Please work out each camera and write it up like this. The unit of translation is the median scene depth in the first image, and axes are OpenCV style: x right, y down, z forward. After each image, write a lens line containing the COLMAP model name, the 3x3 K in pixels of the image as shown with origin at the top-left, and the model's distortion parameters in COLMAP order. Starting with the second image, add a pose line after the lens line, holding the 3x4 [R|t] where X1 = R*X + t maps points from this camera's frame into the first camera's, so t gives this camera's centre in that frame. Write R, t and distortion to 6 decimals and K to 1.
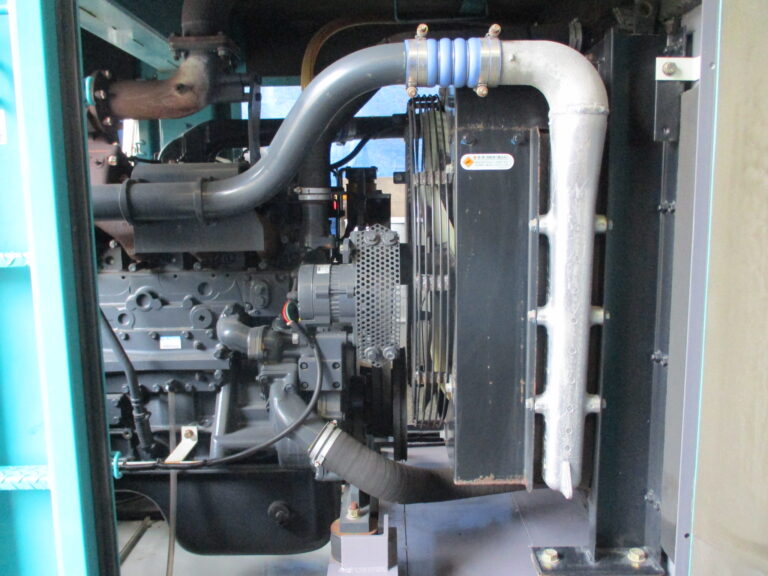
lens RADIAL K [[640.9, 0, 384.0], [0, 640.9, 288.0], [0, 0, 1]] dist [-0.042226, -0.000269]
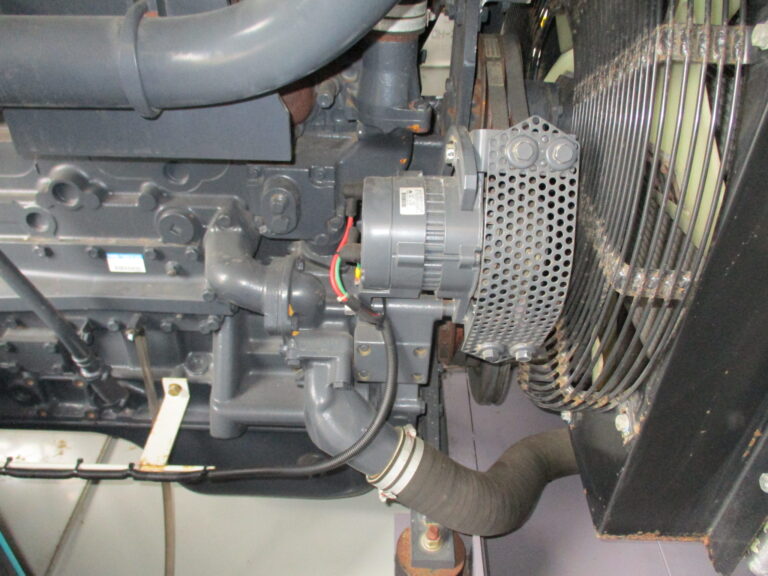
lens RADIAL K [[640.9, 0, 384.0], [0, 640.9, 288.0], [0, 0, 1]] dist [-0.042226, -0.000269]
pose [[0.998910, 0.040752, 0.022769, -0.112201], [-0.046682, 0.872235, 0.486853, -0.188424], [-0.000020, -0.487386, 0.873187, 0.483771]]
